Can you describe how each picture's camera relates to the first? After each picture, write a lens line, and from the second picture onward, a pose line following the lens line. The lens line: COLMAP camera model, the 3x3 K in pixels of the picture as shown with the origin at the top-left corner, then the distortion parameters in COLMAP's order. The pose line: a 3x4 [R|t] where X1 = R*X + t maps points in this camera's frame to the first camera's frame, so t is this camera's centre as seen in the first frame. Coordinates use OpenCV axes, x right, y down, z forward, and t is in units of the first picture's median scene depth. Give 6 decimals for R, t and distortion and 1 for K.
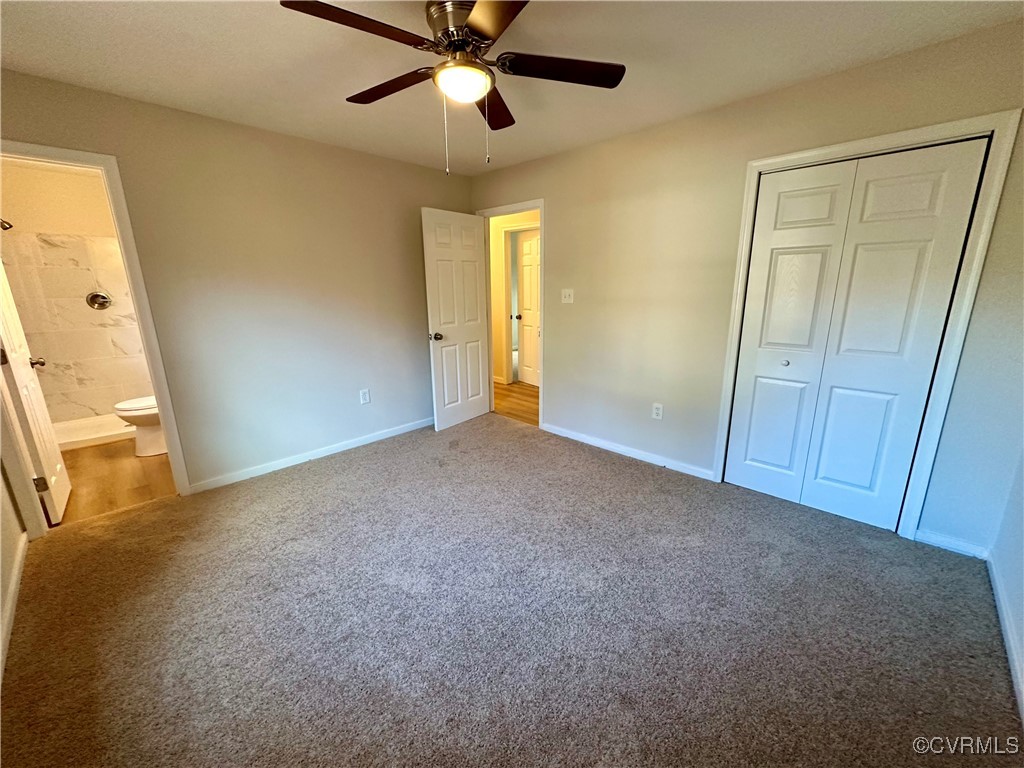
lens RADIAL K [[408.7, 0, 528.8], [0, 408.7, 381.8], [0, 0, 1]] dist [-0.002845, 0.000689]
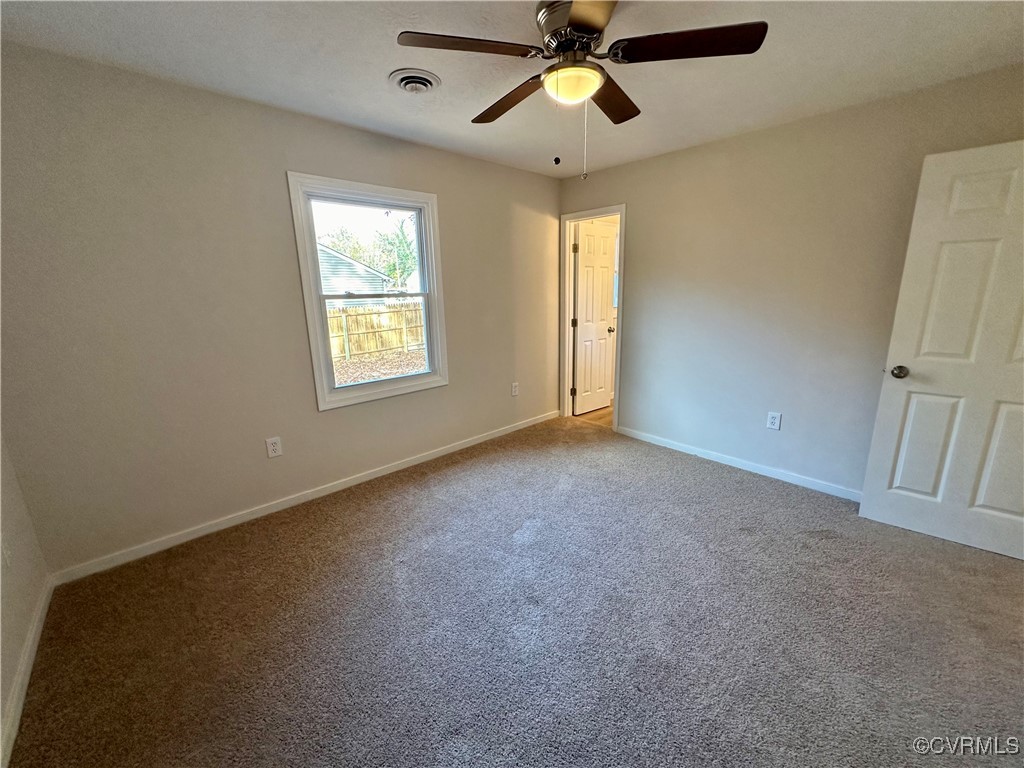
lens RADIAL K [[408.7, 0, 506.7], [0, 408.7, 382.2], [0, 0, 1]] dist [-0.002845, 0.000689]
pose [[-0.088937, 0.226577, -0.969924, 0.478844], [-0.225588, 0.943897, 0.241182, -0.128004], [0.970155, 0.240253, -0.032834, 0.530069]]
